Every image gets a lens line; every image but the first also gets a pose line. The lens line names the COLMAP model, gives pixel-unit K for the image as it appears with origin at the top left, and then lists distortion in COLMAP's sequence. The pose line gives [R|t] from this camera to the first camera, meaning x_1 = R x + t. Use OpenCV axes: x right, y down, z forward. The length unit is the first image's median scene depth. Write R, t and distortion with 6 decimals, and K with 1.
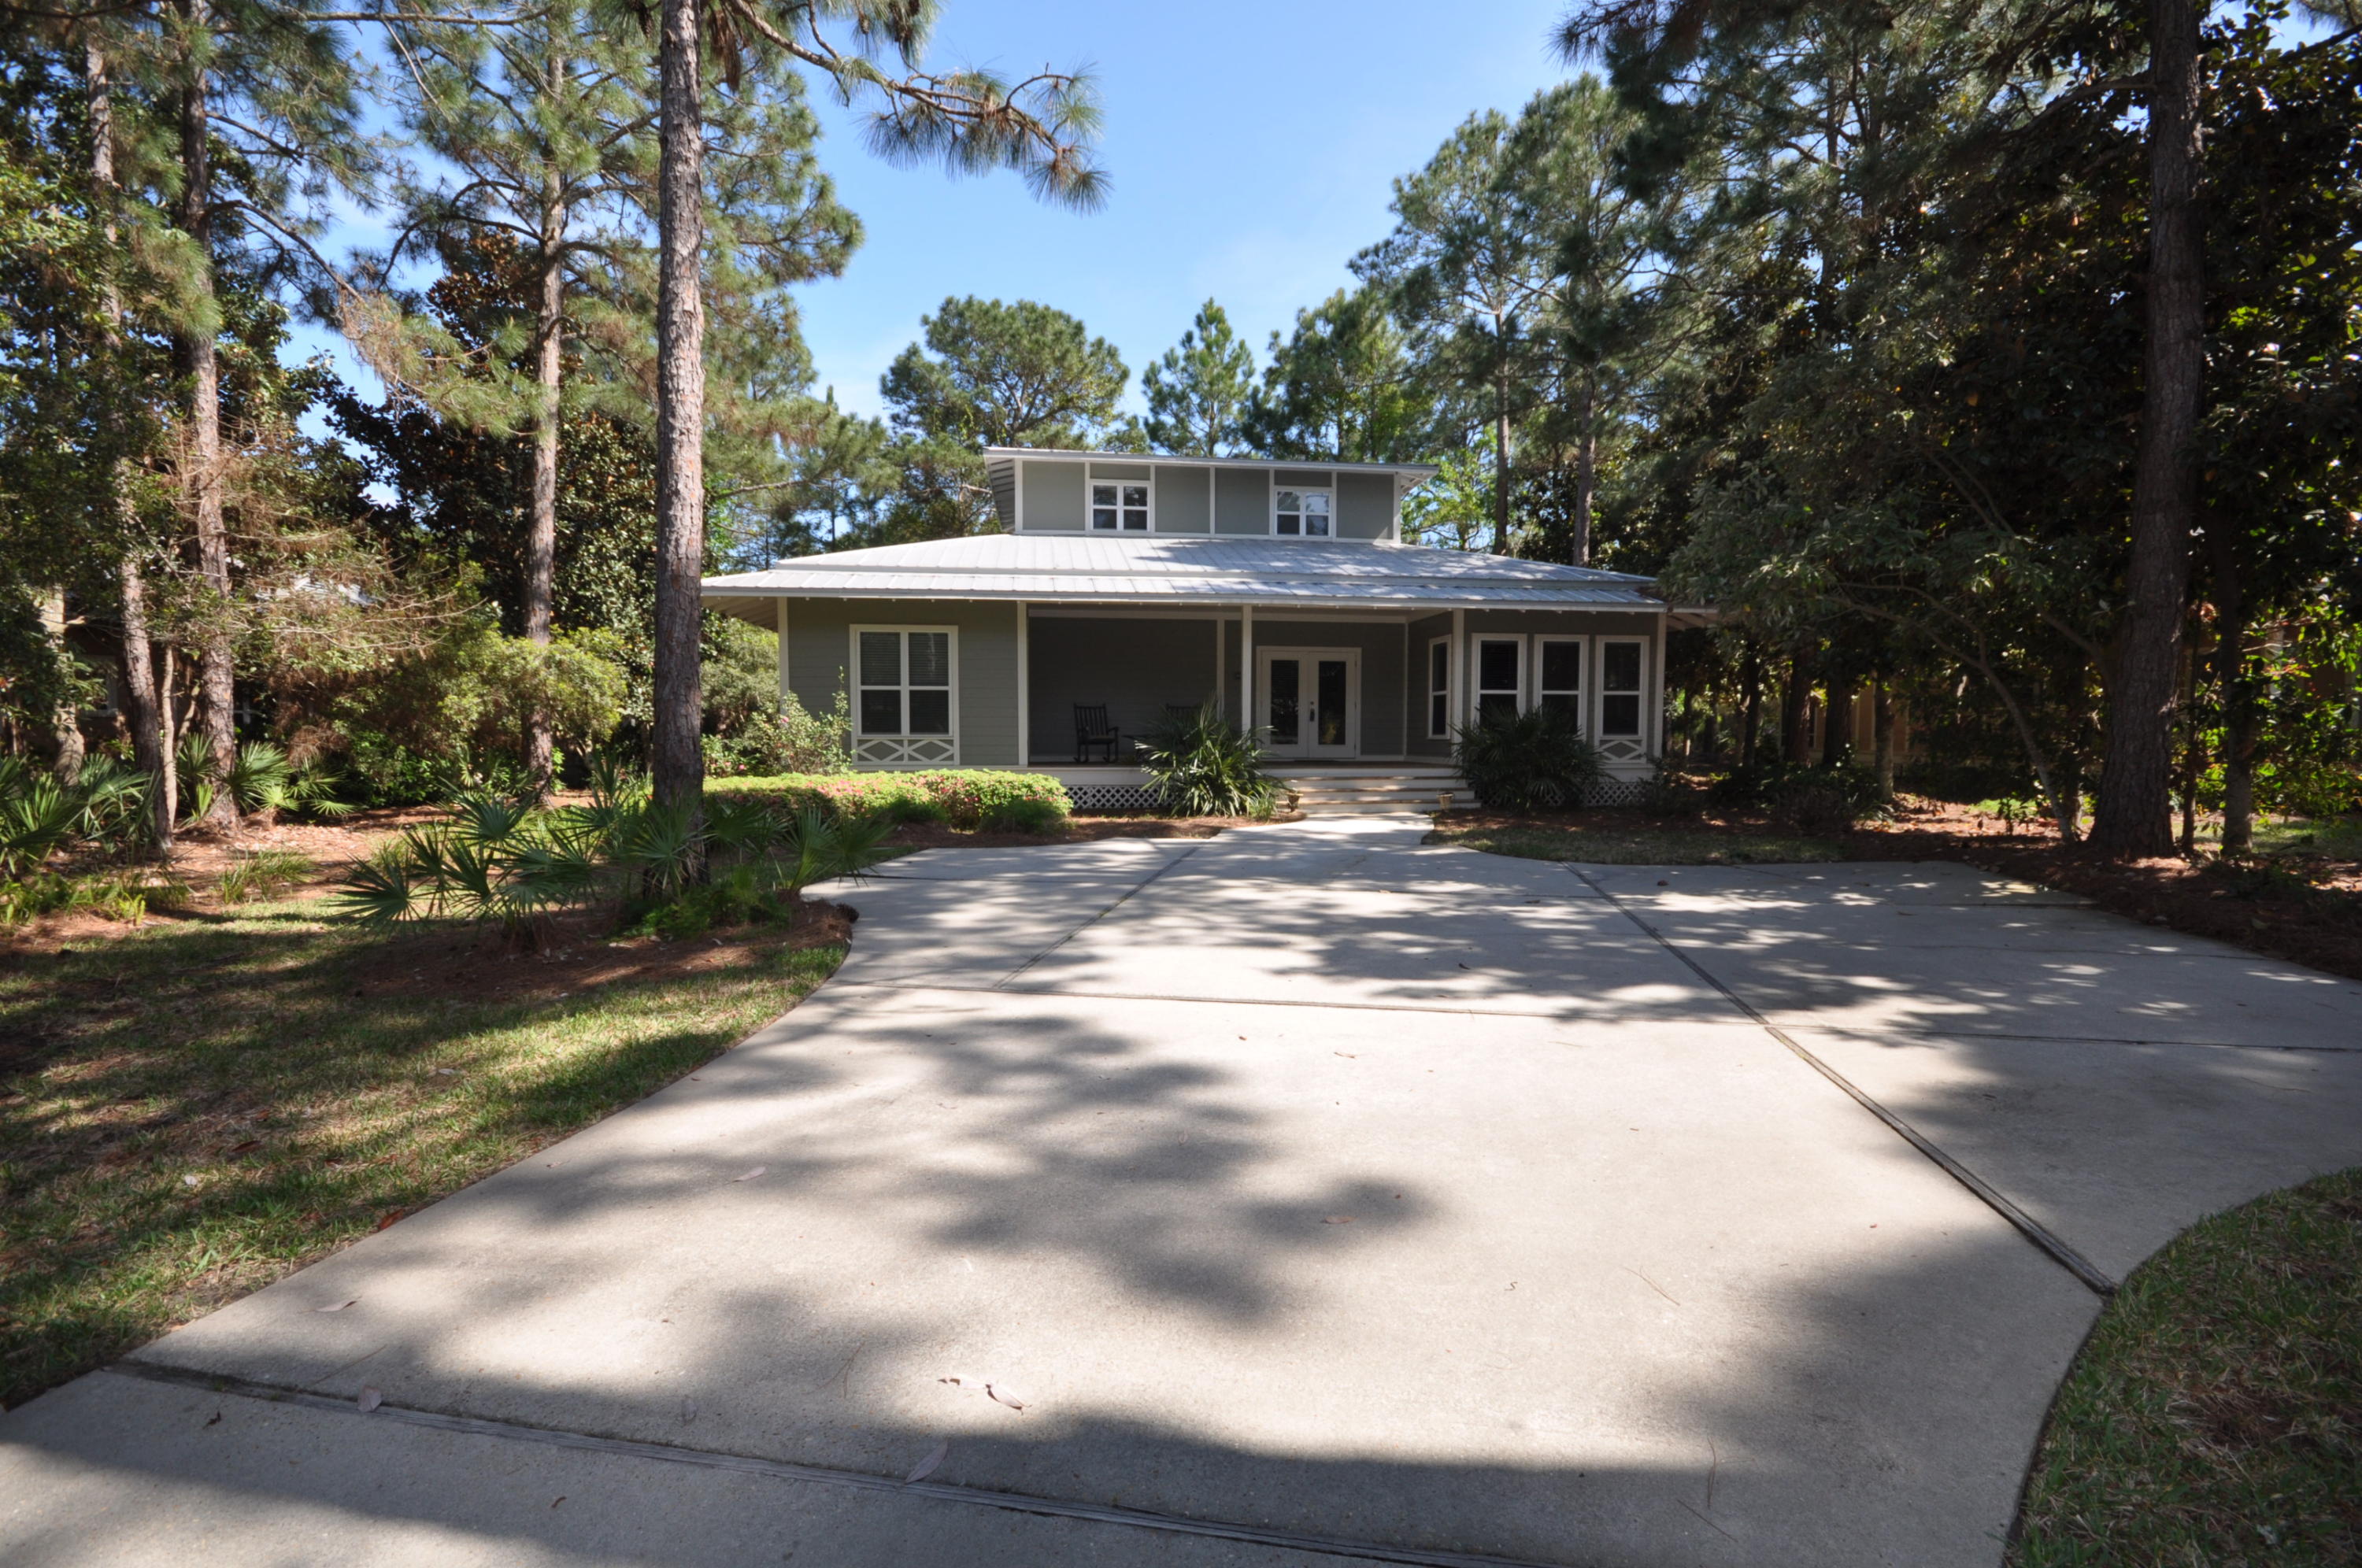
lens RADIAL K [[1036.4, 0, 1179.0], [0, 1036.4, 793.0], [0, 0, 1]] dist [0.002497, -0.006875]
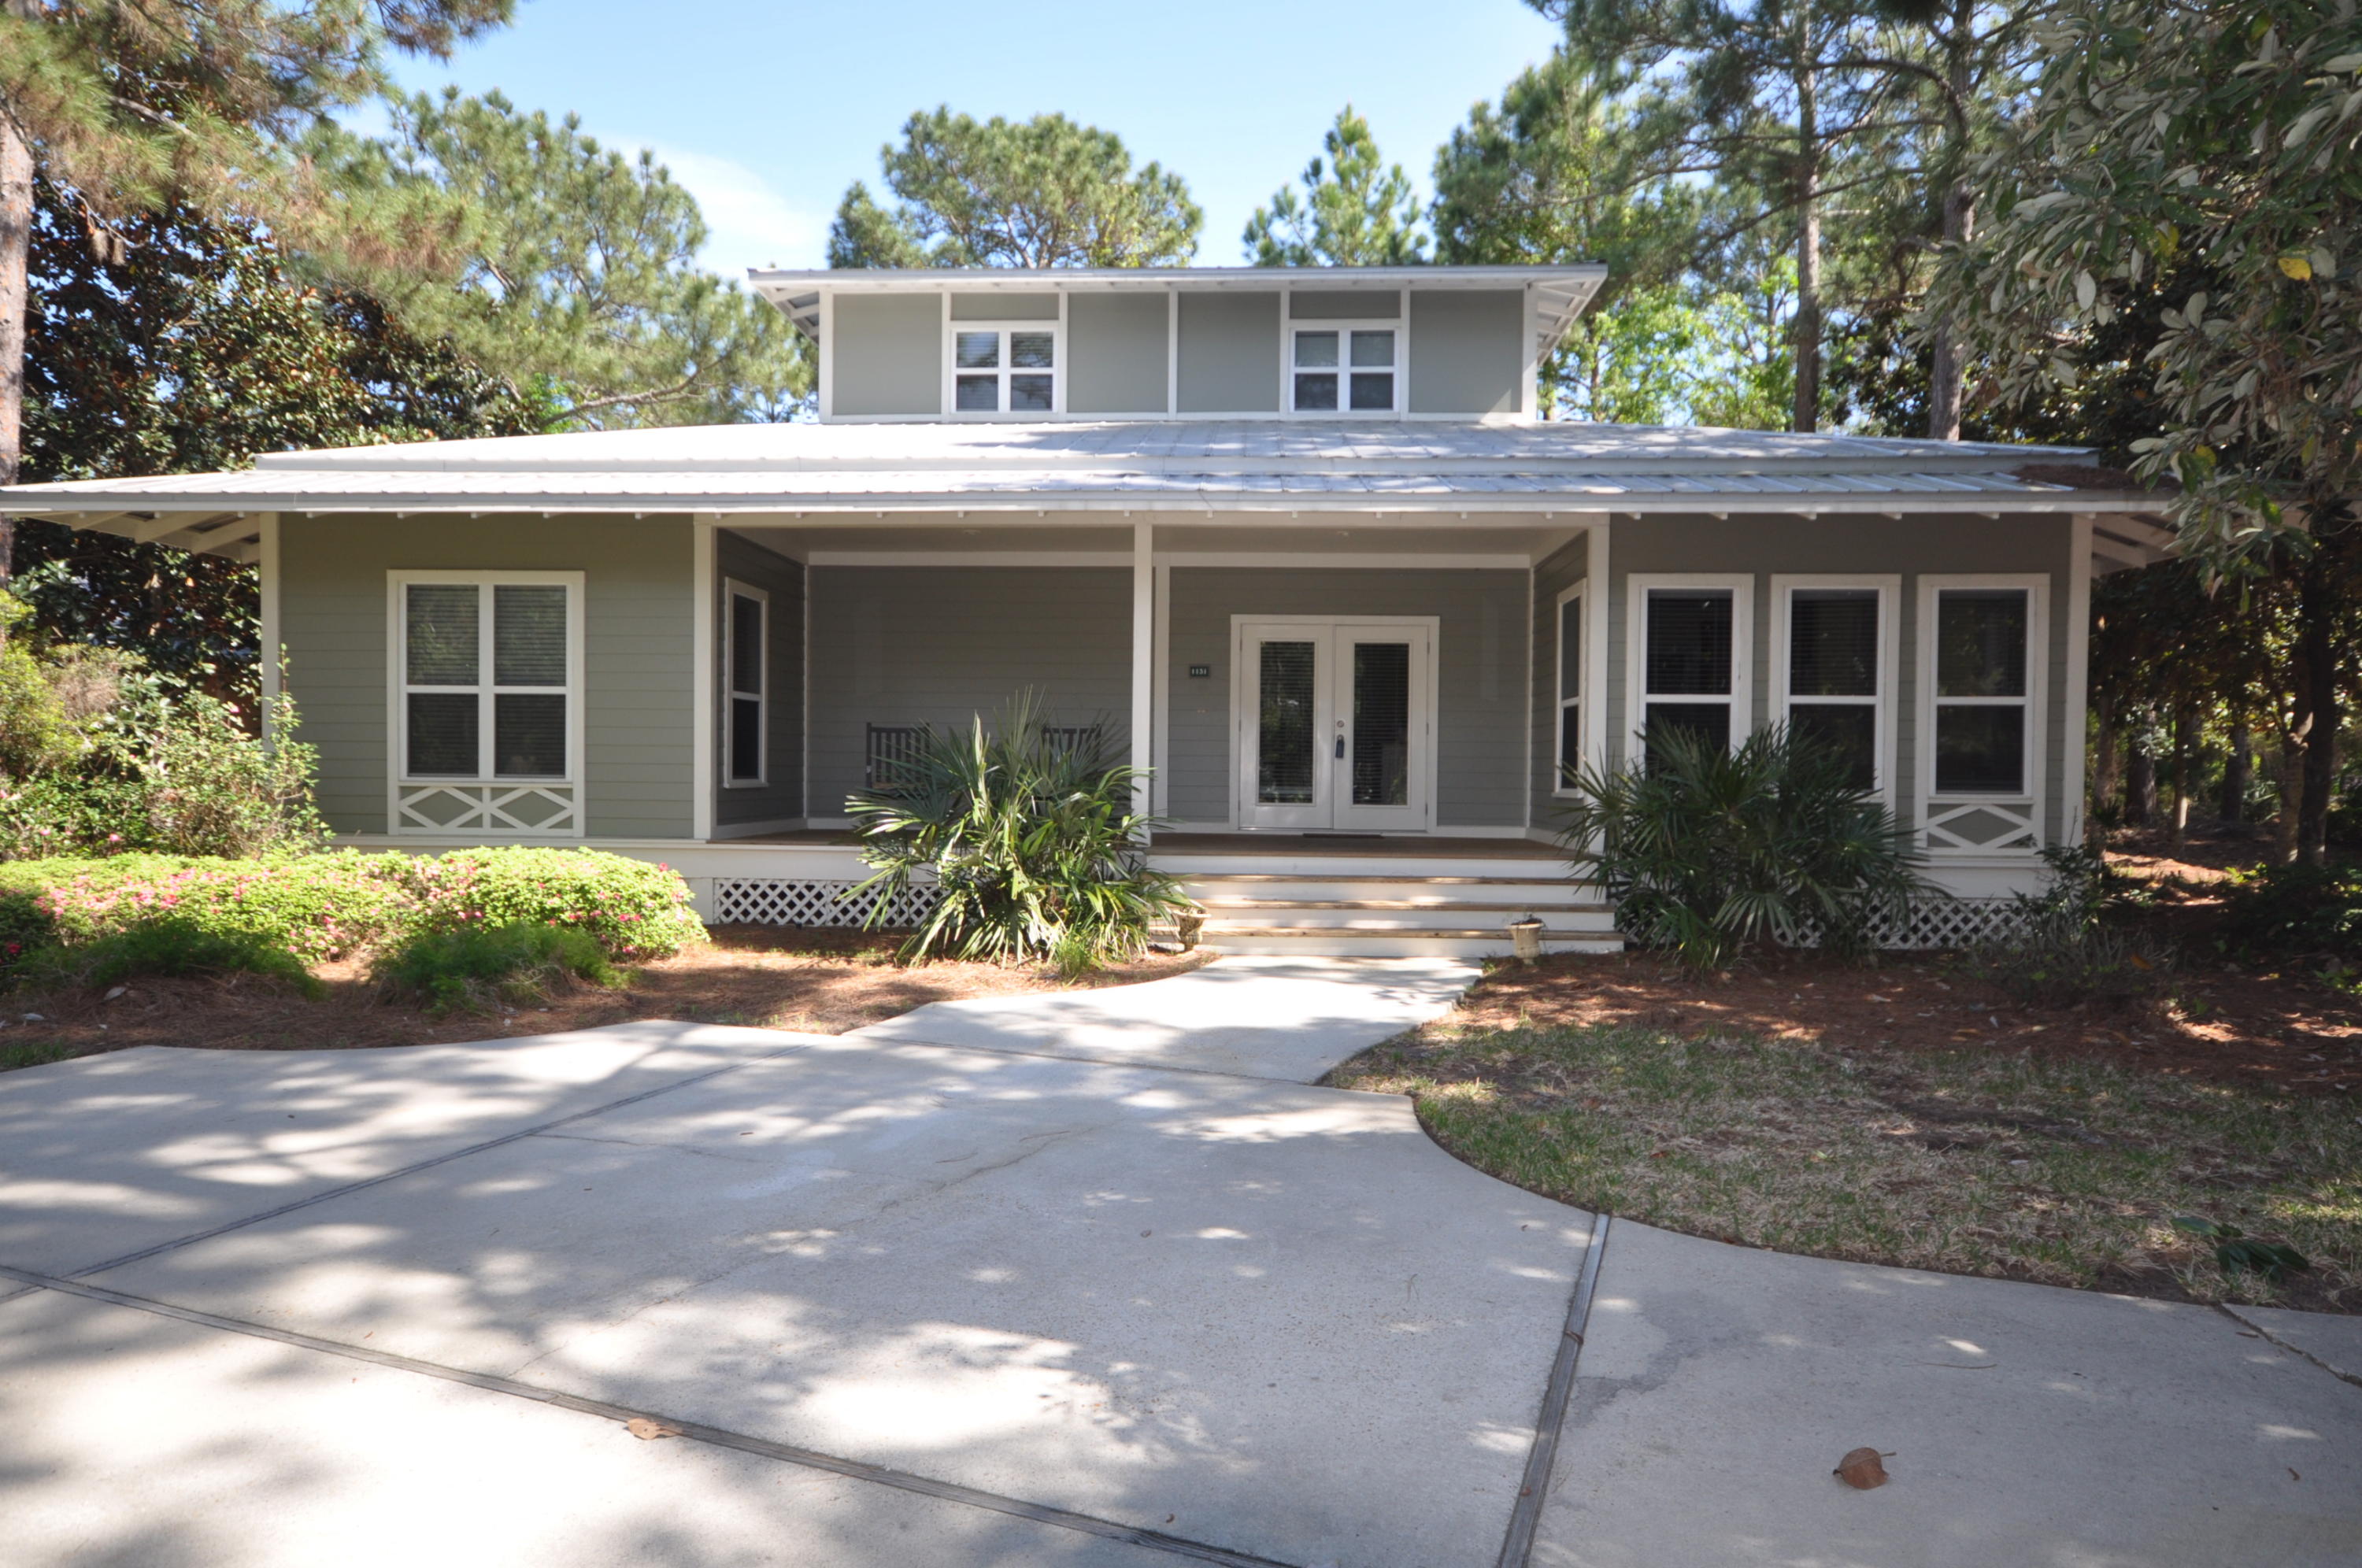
lens RADIAL K [[1371.3, 0, 1181.0], [0, 1371.3, 784.0], [0, 0, 1]] dist [0.017530, 0.001802]
pose [[0.983082, 0.010469, -0.182867, 0.175665], [-0.019571, 0.998654, -0.048043, -0.022055], [0.182117, 0.050809, 0.981963, 0.314115]]
